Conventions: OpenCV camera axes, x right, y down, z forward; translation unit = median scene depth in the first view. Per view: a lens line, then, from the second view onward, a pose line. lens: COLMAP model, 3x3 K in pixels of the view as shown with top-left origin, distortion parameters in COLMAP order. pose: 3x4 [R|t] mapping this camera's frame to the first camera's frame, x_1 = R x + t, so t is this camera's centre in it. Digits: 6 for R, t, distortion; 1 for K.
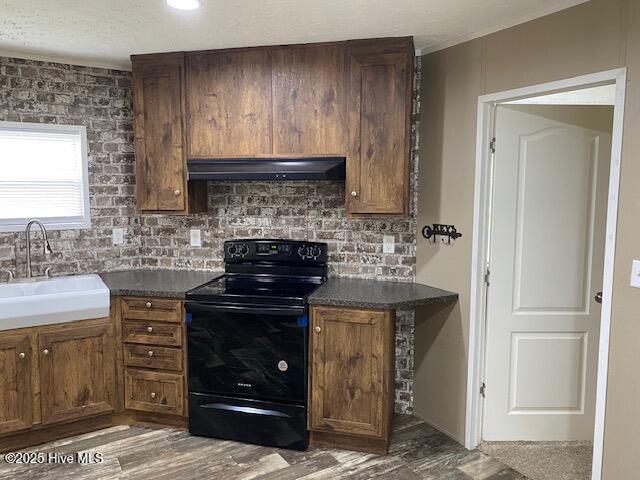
lens RADIAL K [[503.6, 0, 322.4], [0, 503.6, 231.1], [0, 0, 1]] dist [0.092135, -0.141129]
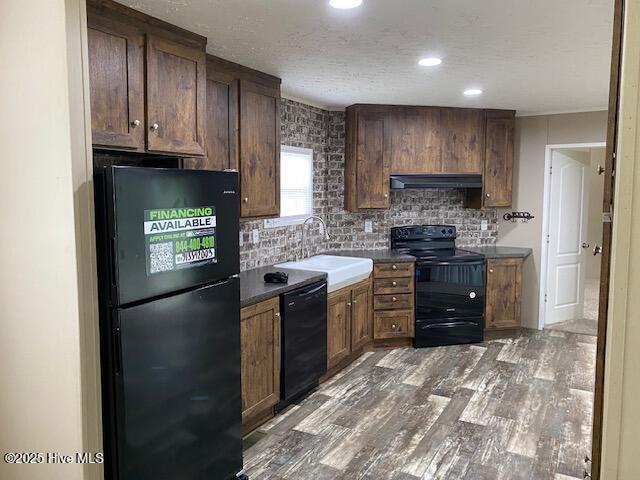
lens RADIAL K [[488.1, 0, 317.7], [0, 488.1, 230.8], [0, 0, 1]] dist [-0.003225, 0.004302]
pose [[0.879059, -0.040611, 0.474980, -1.196236], [0.048820, 0.998795, -0.004955, 0.027215], [-0.474207, 0.027545, 0.879983, -0.196801]]
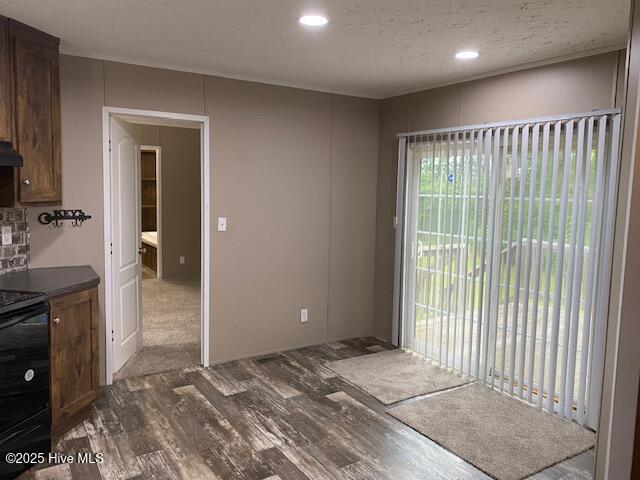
lens RADIAL K [[483.4, 0, 345.5], [0, 483.4, 229.9], [0, 0, 1]] dist [-0.033092, 0.006712]
pose [[-0.071631, -0.090294, 0.993336, -0.838471], [0.070103, 0.992975, 0.095317, -0.025712], [-0.994965, 0.076463, -0.064798, 0.434371]]
